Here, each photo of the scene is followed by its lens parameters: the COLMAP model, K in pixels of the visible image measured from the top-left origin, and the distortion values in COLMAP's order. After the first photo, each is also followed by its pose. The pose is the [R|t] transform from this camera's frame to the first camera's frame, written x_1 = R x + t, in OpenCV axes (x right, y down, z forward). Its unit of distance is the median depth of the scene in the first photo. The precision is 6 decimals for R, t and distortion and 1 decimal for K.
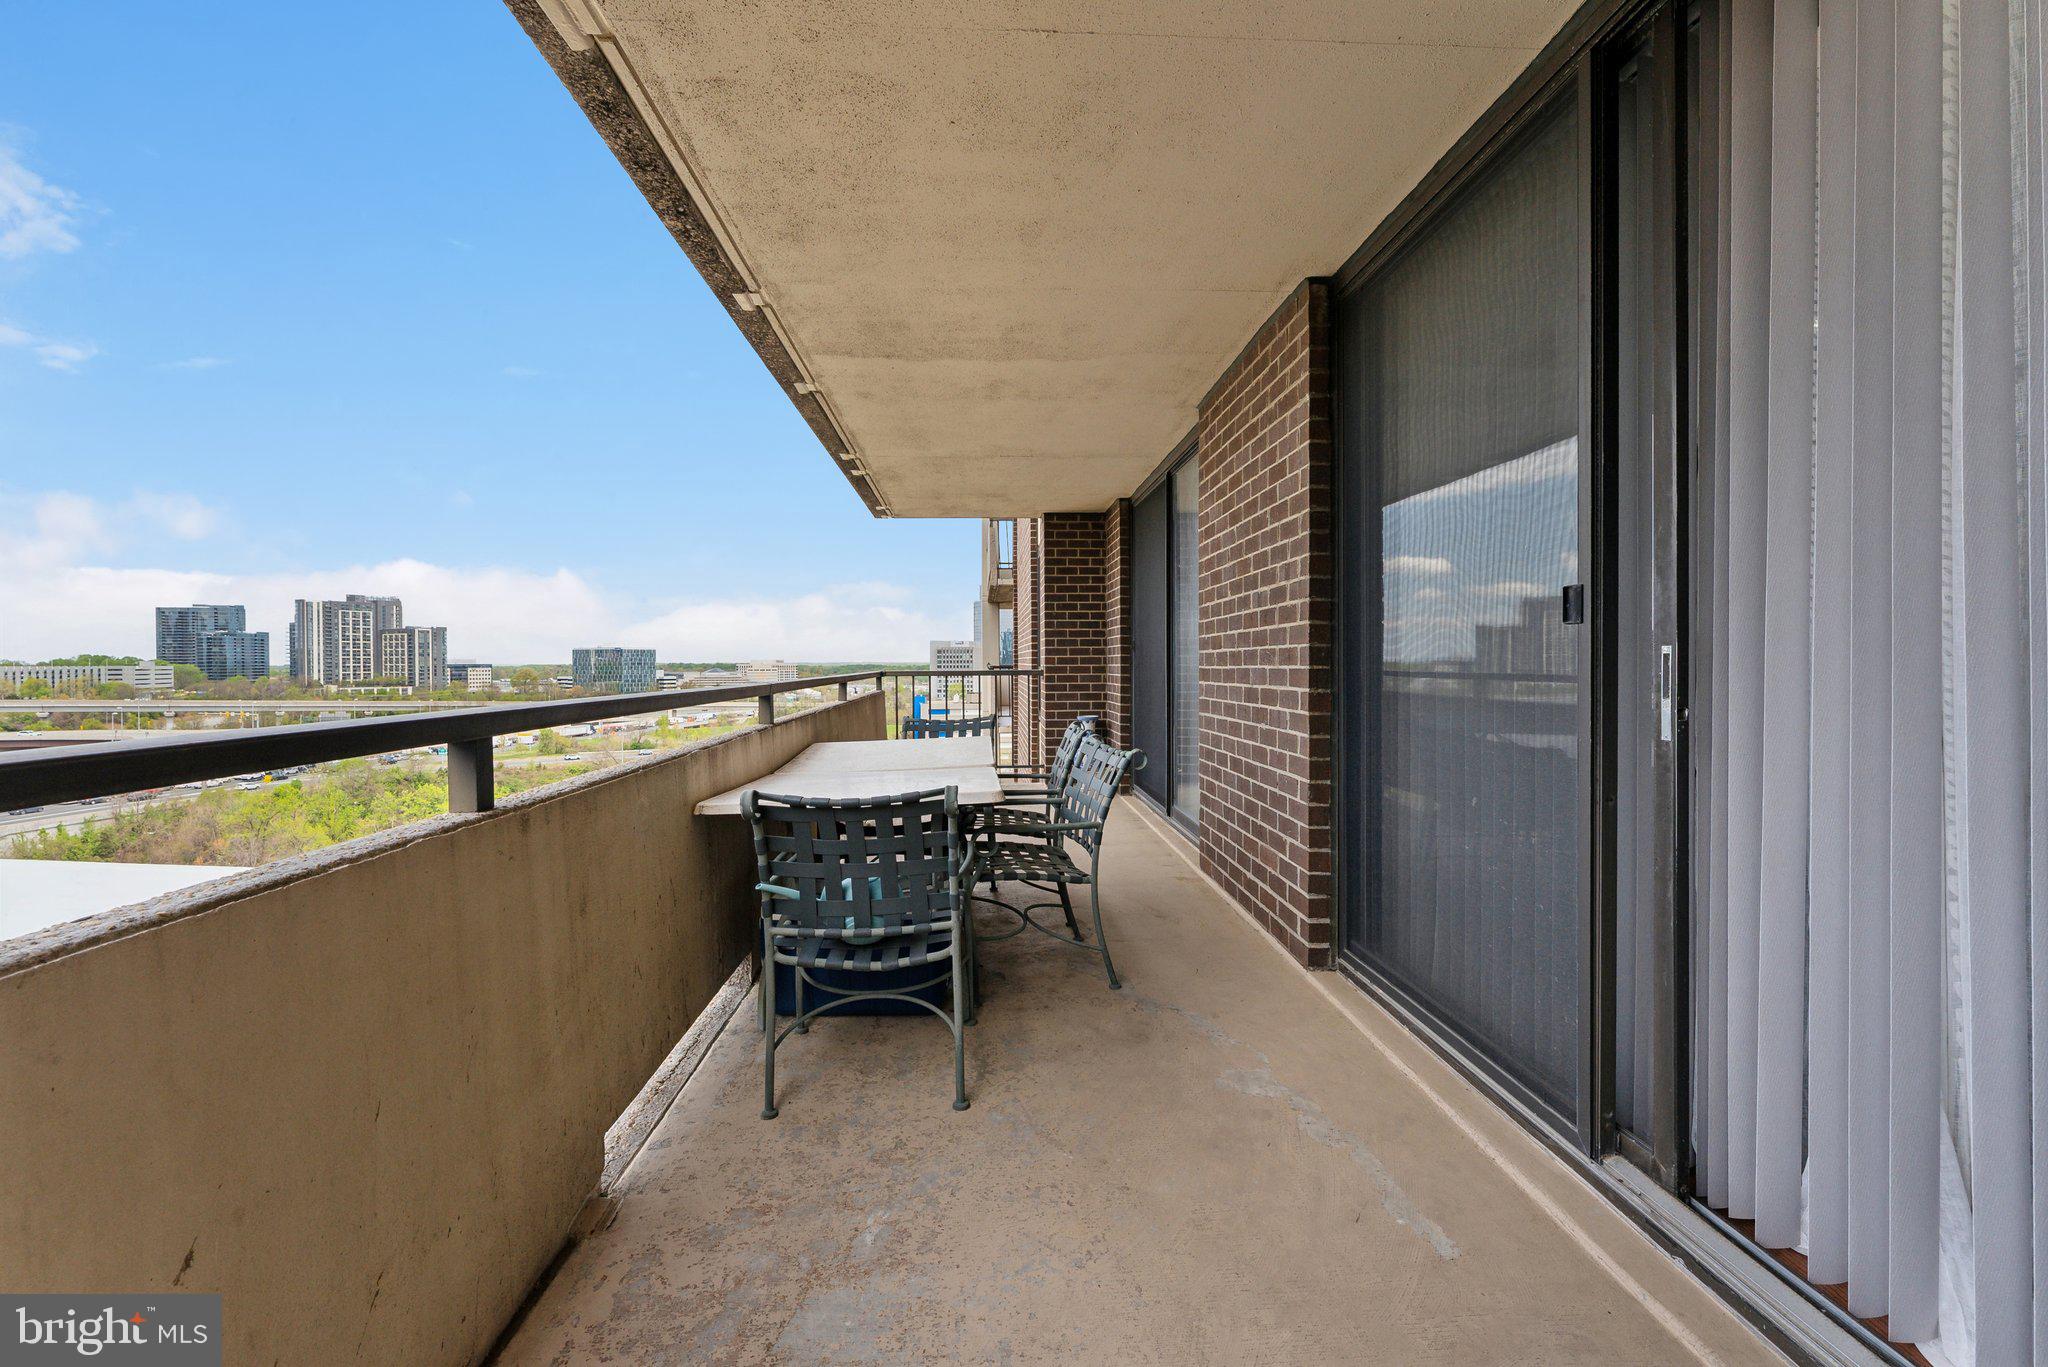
lens RADIAL K [[861.7, 0, 957.9], [0, 861.7, 670.0], [0, 0, 1]] dist [0.000963, -0.000173]
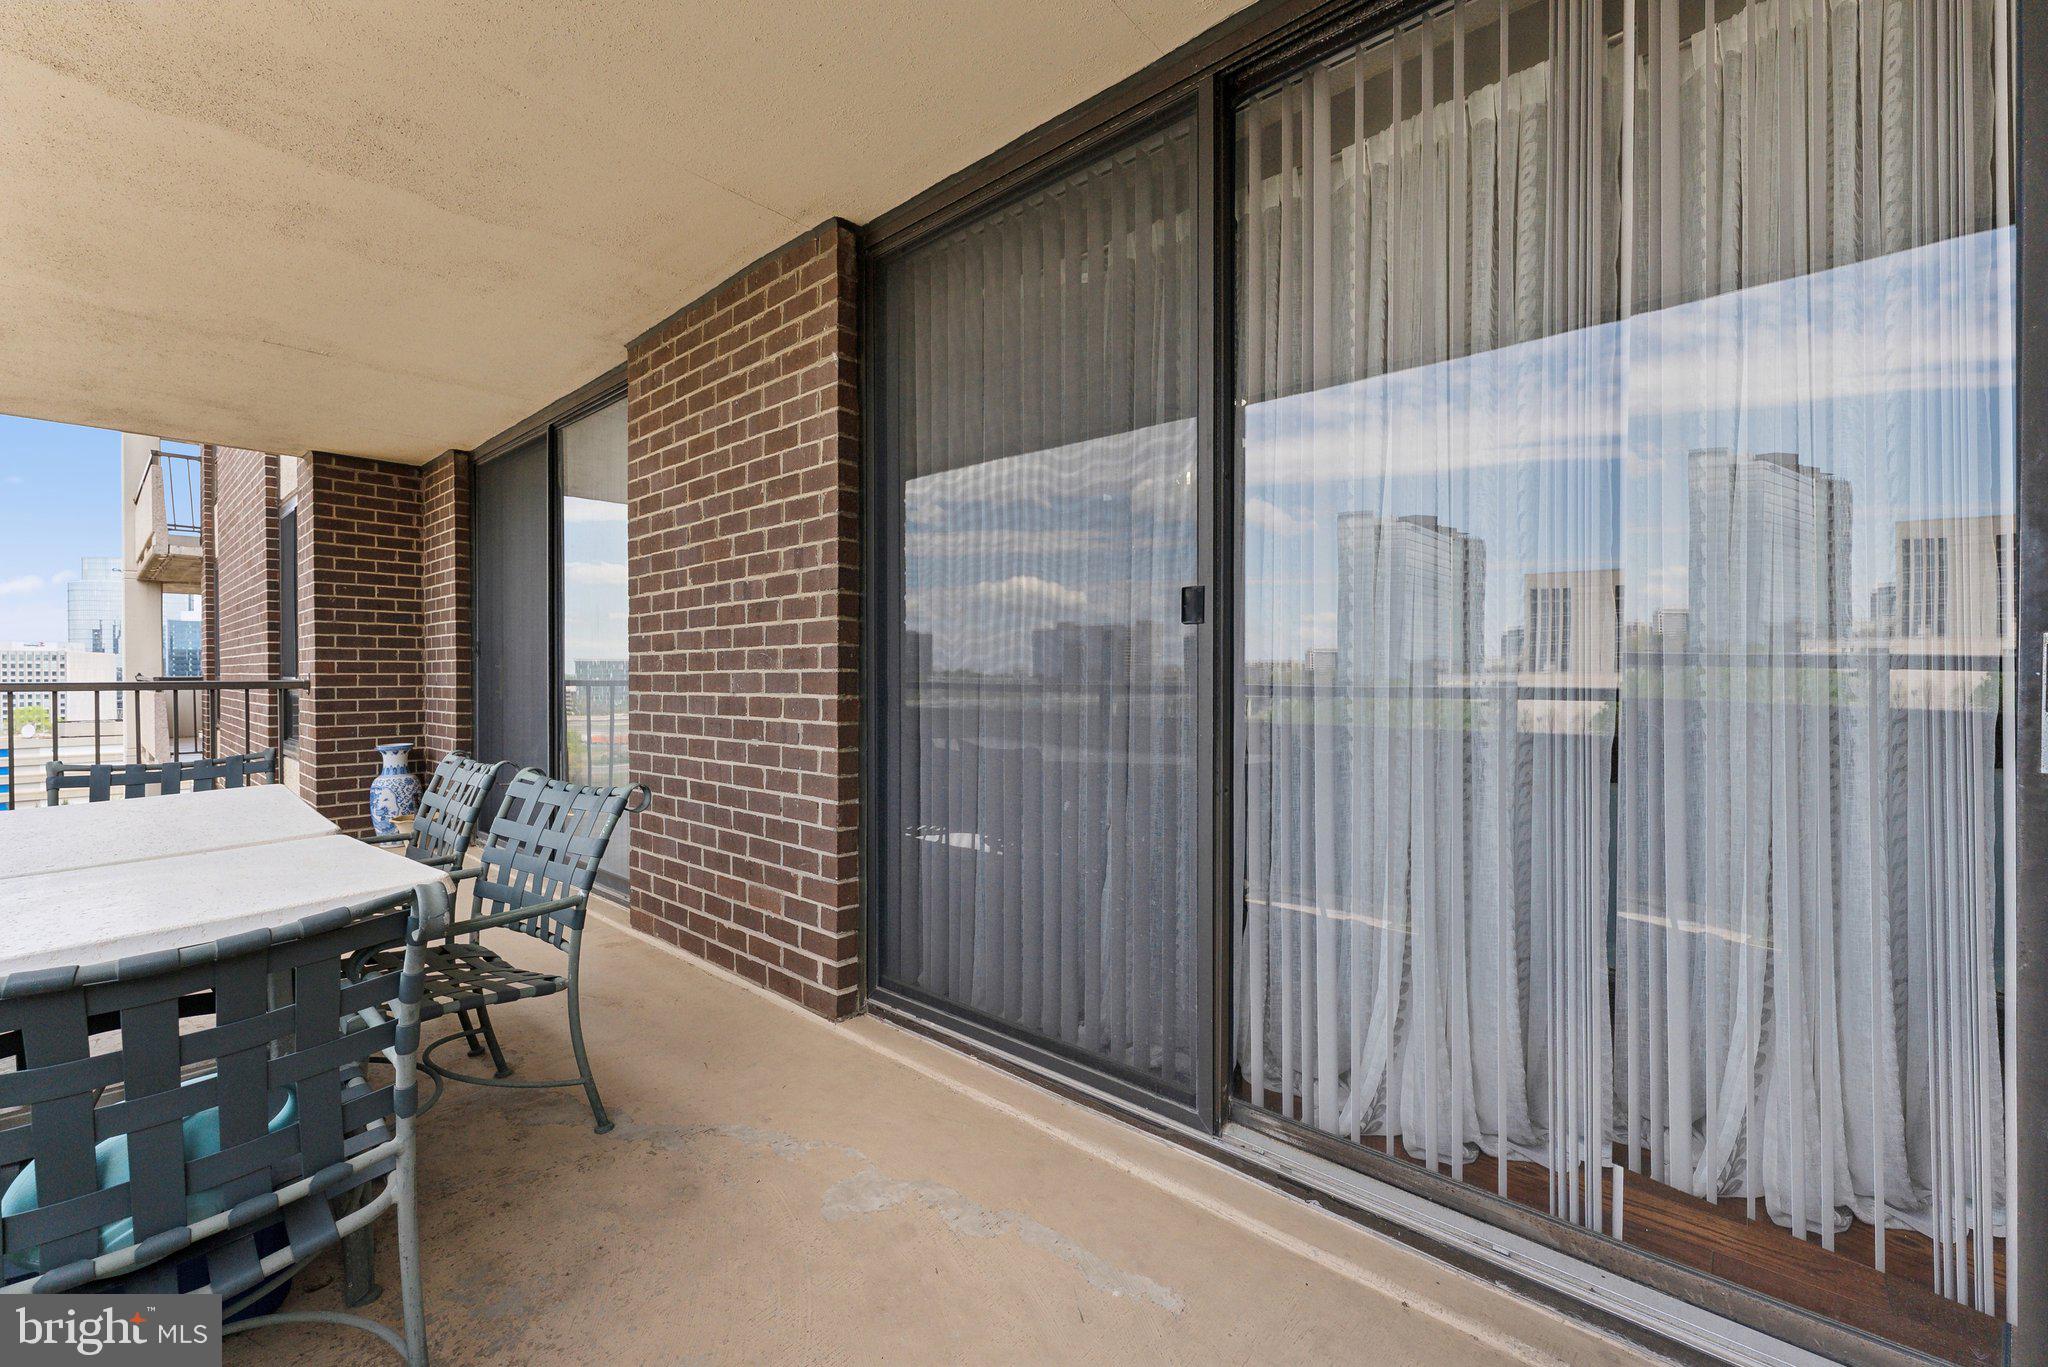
lens RADIAL K [[870.1, 0, 1024.0], [0, 870.1, 683.5], [0, 0, 1]] dist [0.001614, -0.000284]
pose [[0.653371, -0.001514, 0.757036, -0.127926], [0.003315, 0.999994, -0.000862, 0.011175], [-0.757031, 0.003073, 0.653372, 0.287479]]
